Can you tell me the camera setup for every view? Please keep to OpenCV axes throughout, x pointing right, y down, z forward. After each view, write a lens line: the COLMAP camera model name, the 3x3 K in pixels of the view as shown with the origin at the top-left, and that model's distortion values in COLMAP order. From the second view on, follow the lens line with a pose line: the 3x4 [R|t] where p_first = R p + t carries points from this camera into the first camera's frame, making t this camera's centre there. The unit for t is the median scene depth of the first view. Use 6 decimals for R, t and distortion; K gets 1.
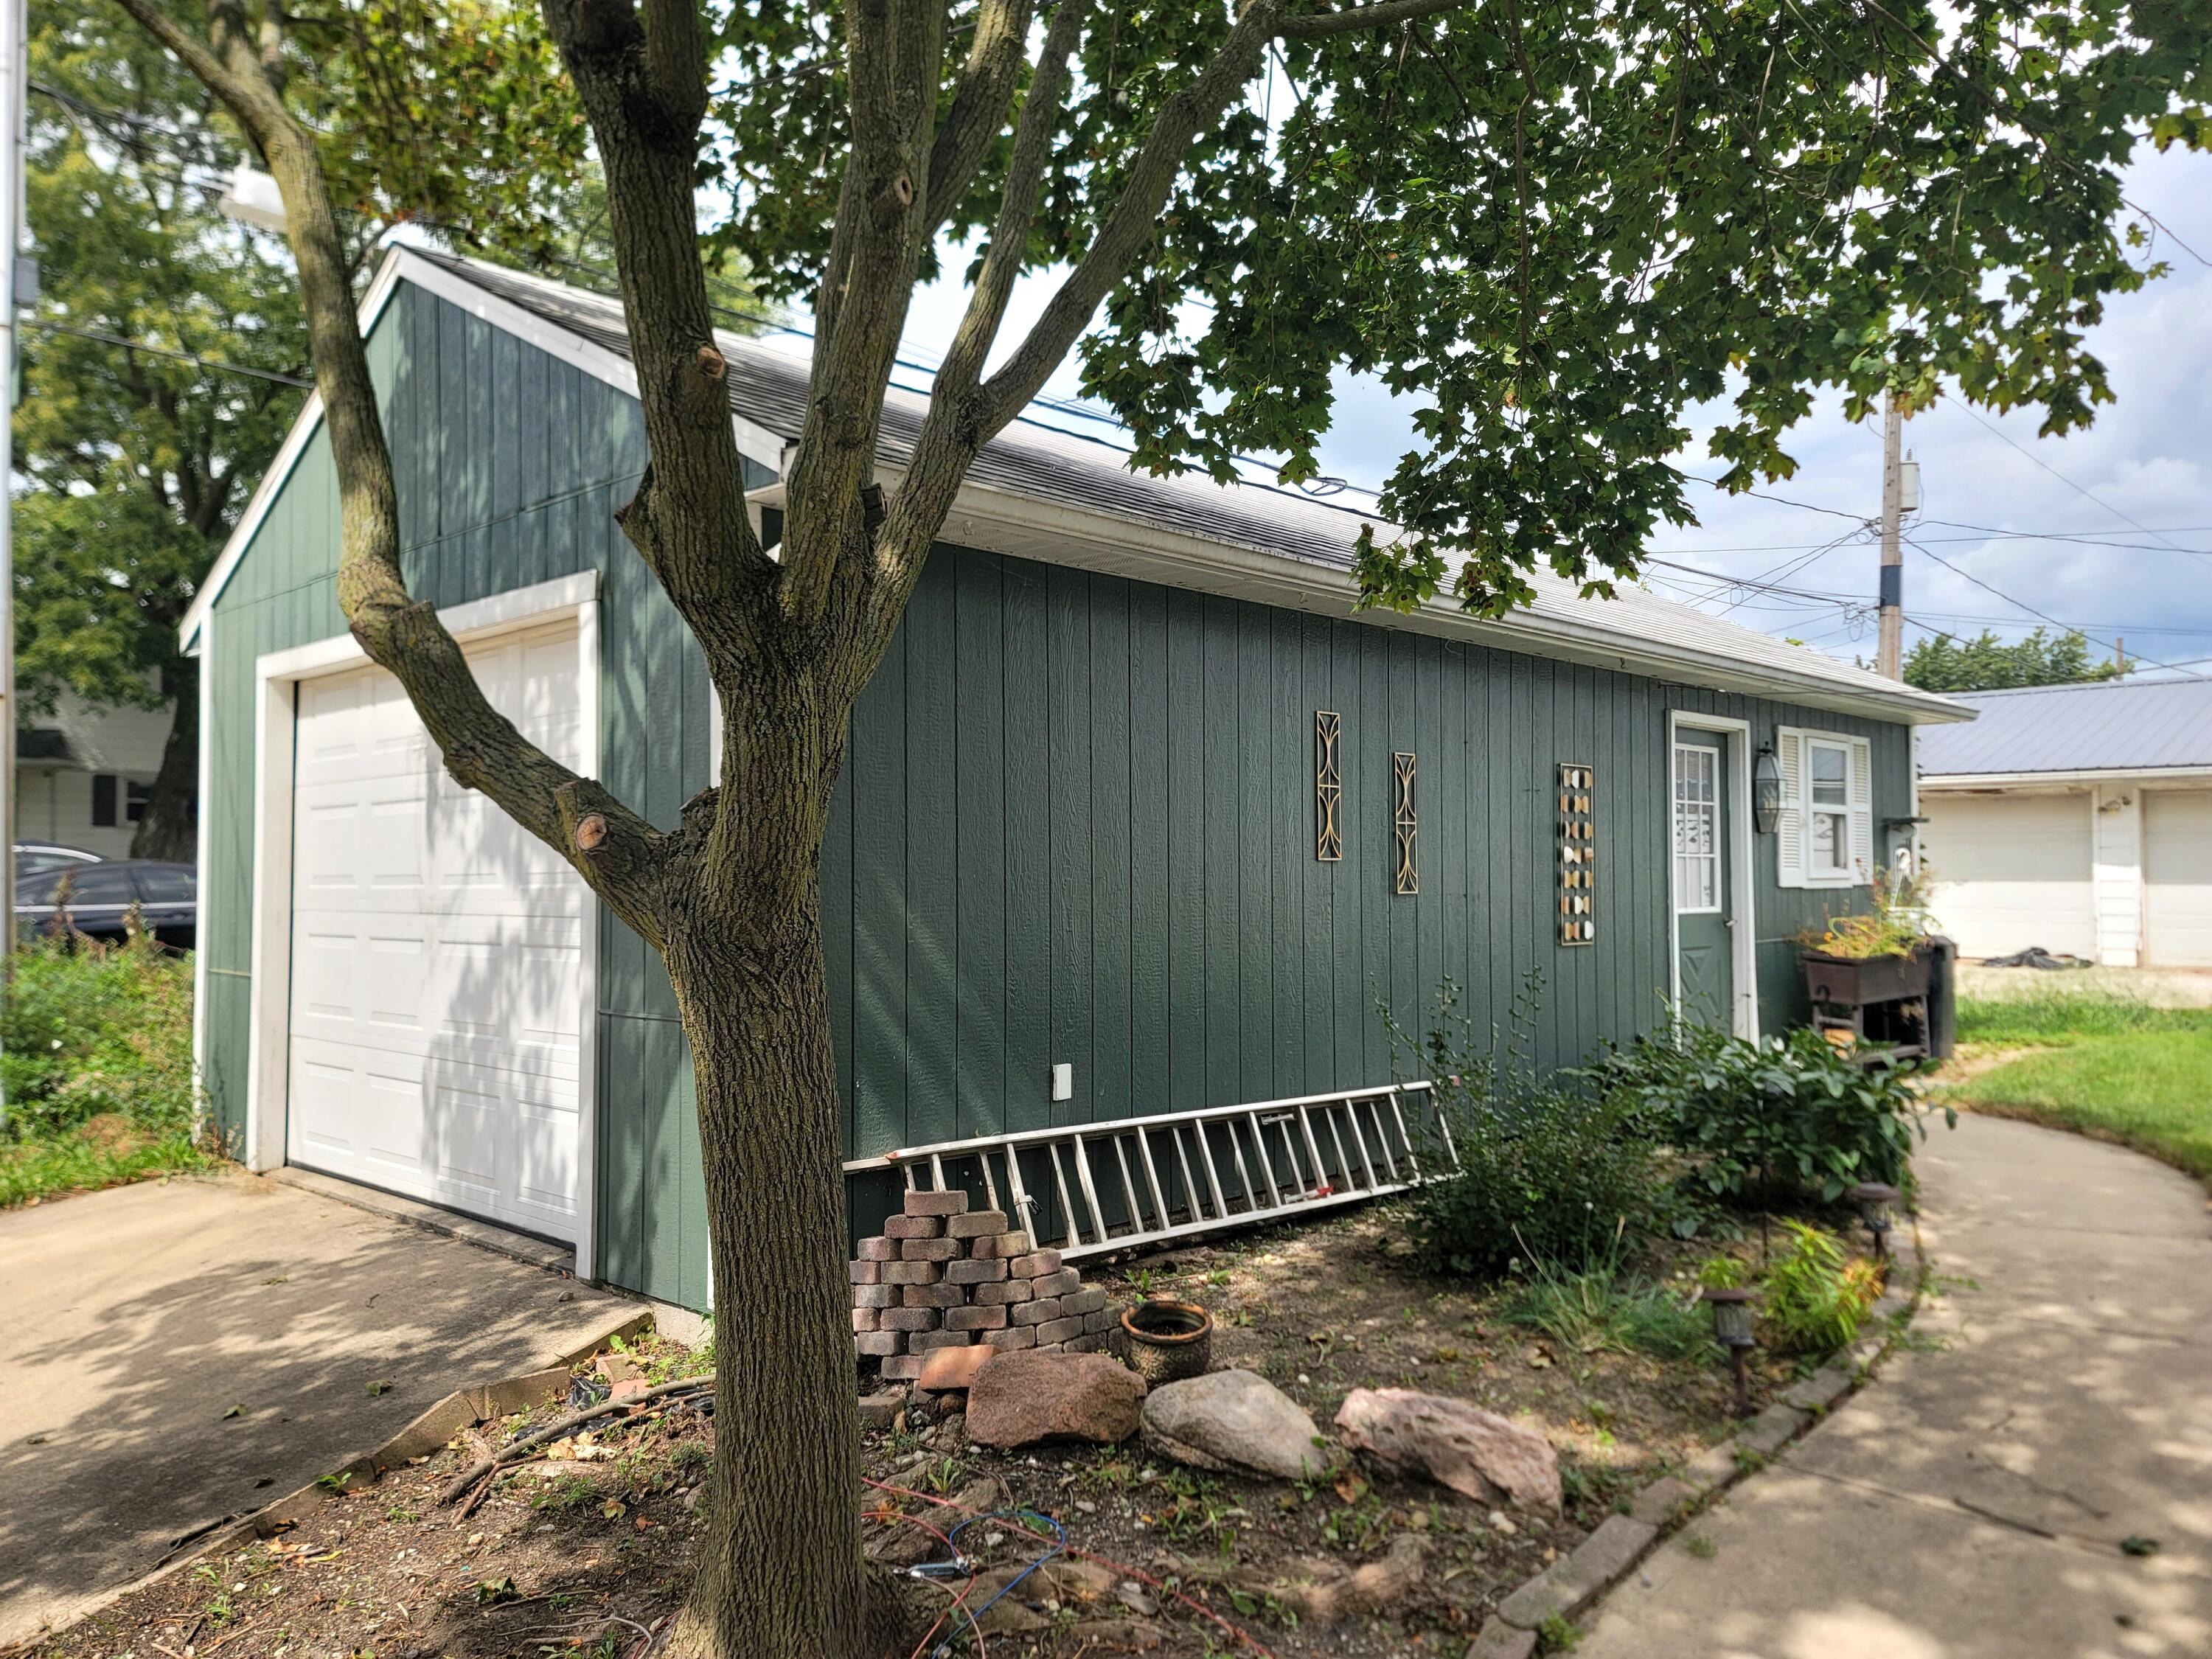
lens RADIAL K [[1602.2, 0, 1106.0], [0, 1602.2, 829.5], [0, 0, 1]] dist [0.005153, -0.001013]
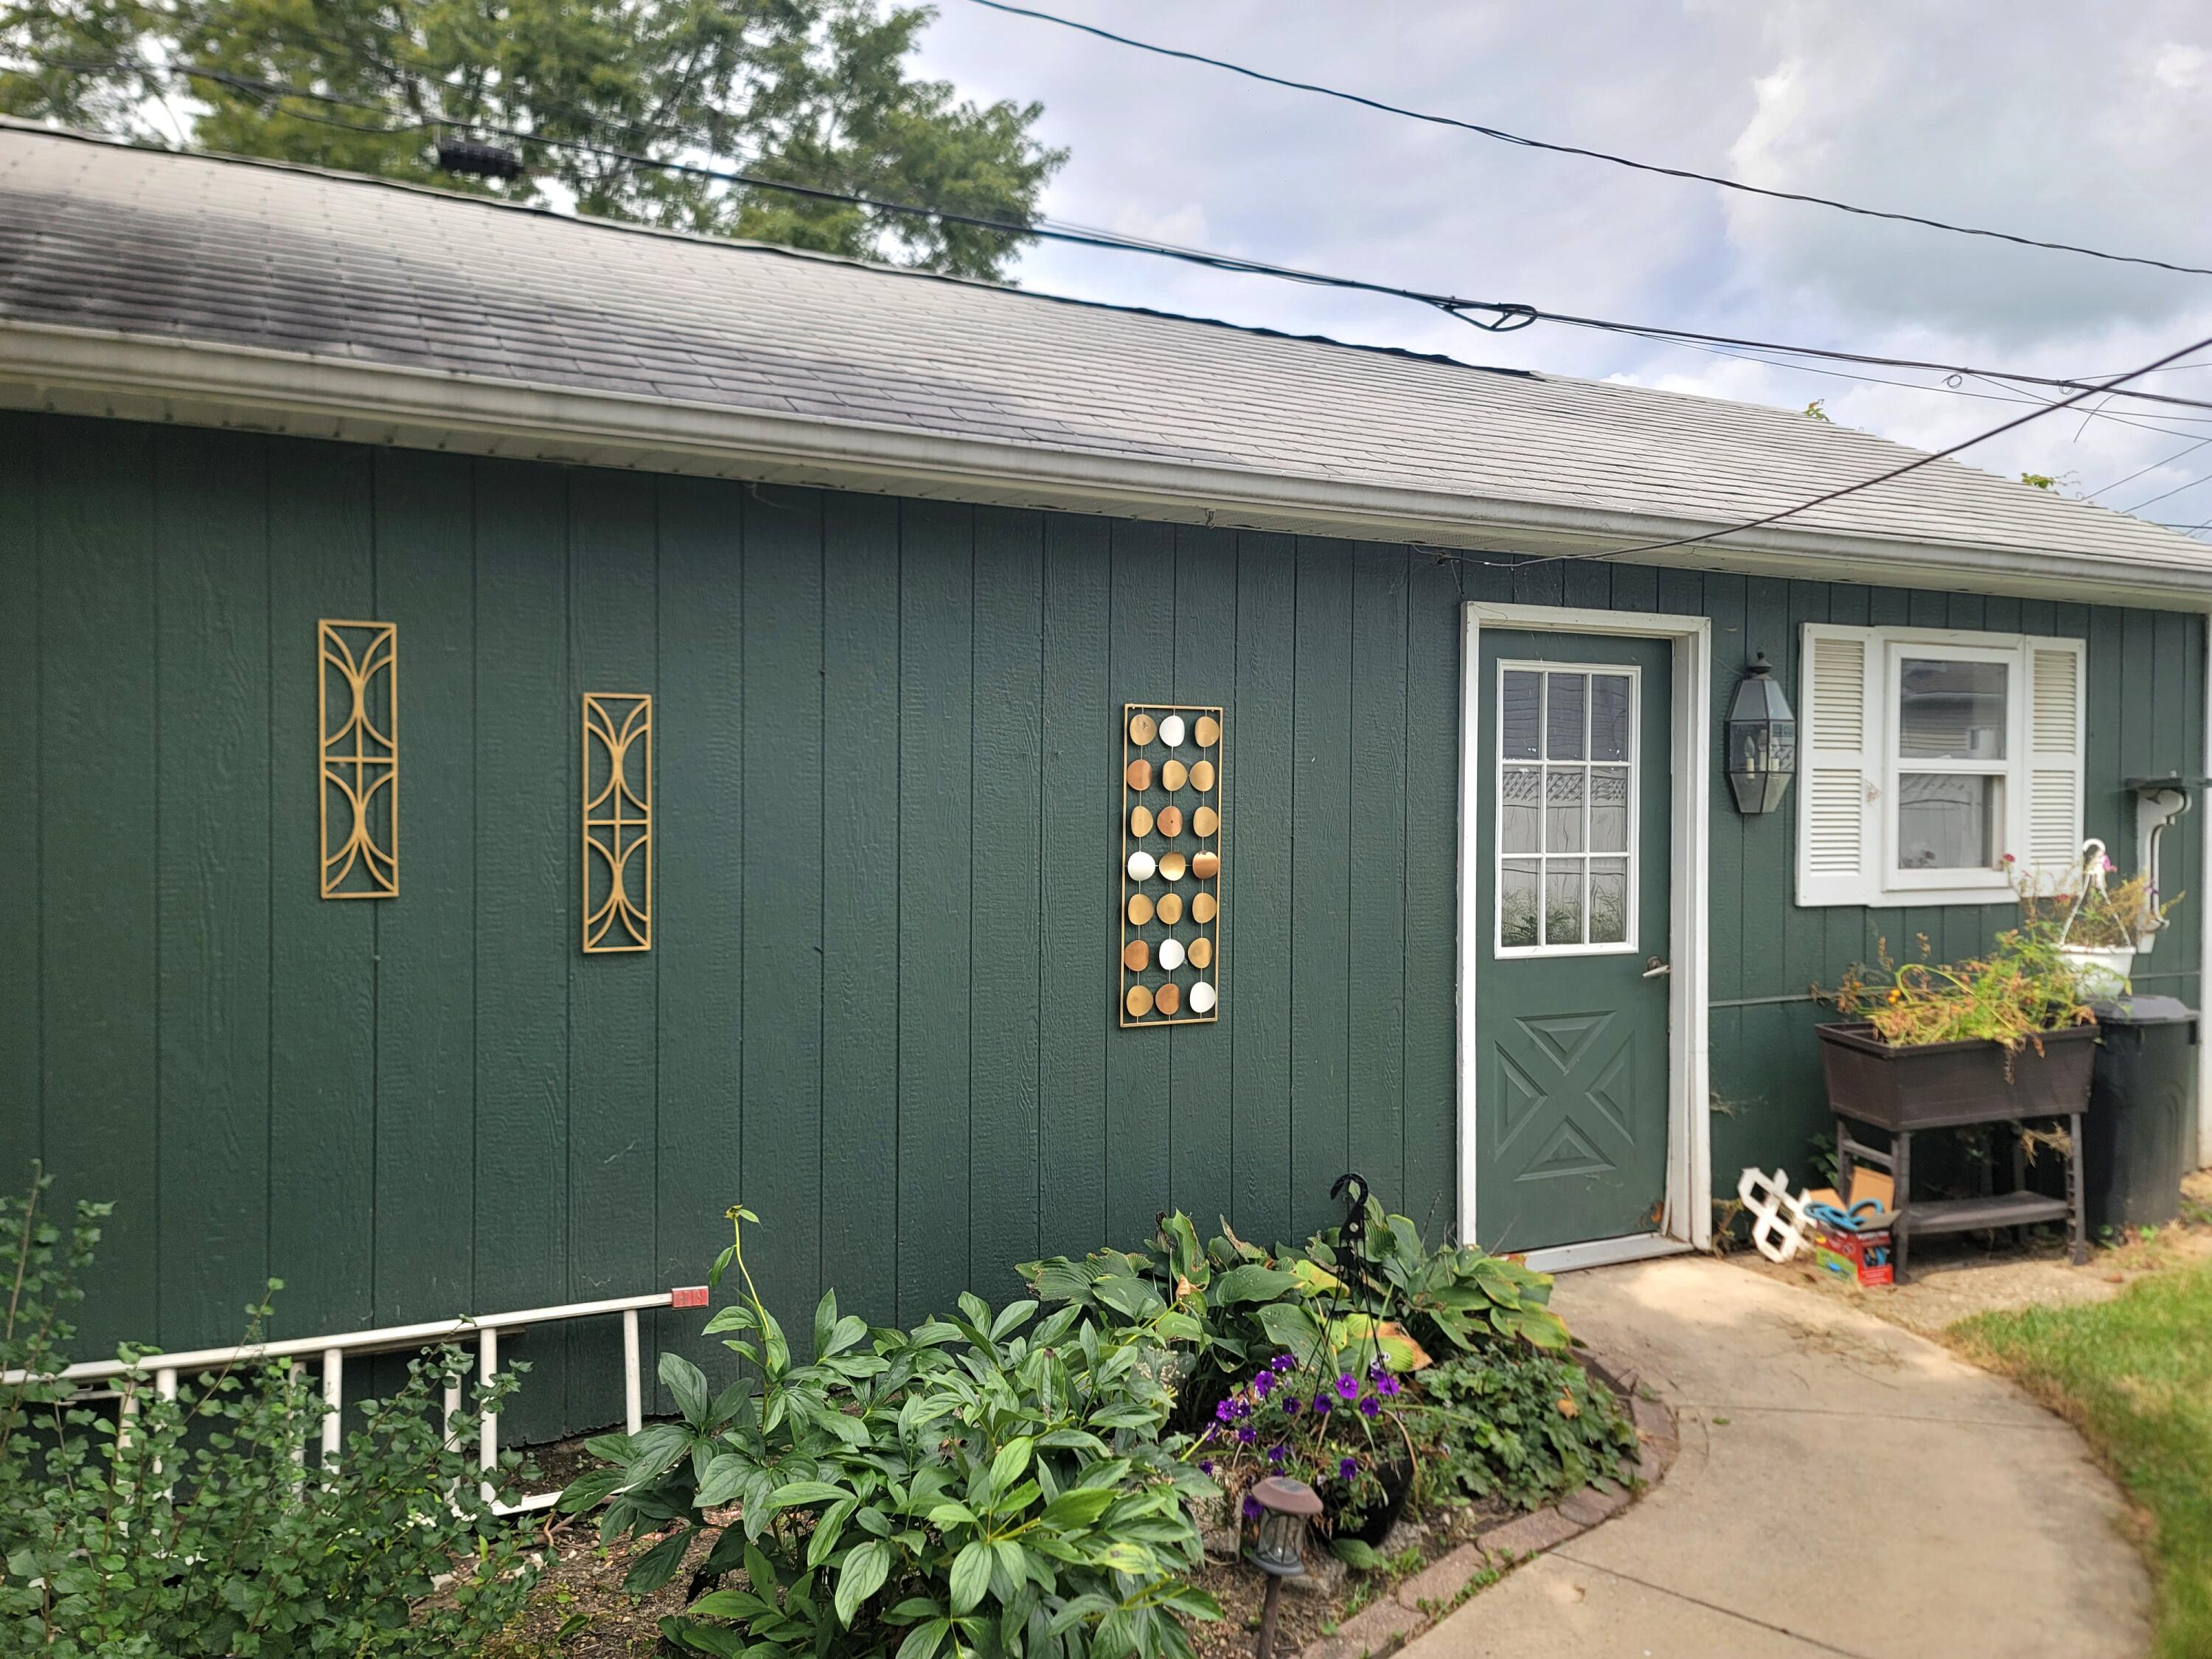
lens RADIAL K [[1602.2, 0, 1106.0], [0, 1602.2, 829.5], [0, 0, 1]] dist [0.005153, -0.001013]
pose [[0.942337, 0.014616, -0.334347, 0.391378], [0.002110, 0.998767, 0.049608, -0.021246], [0.334660, -0.047453, 0.941143, 0.392678]]
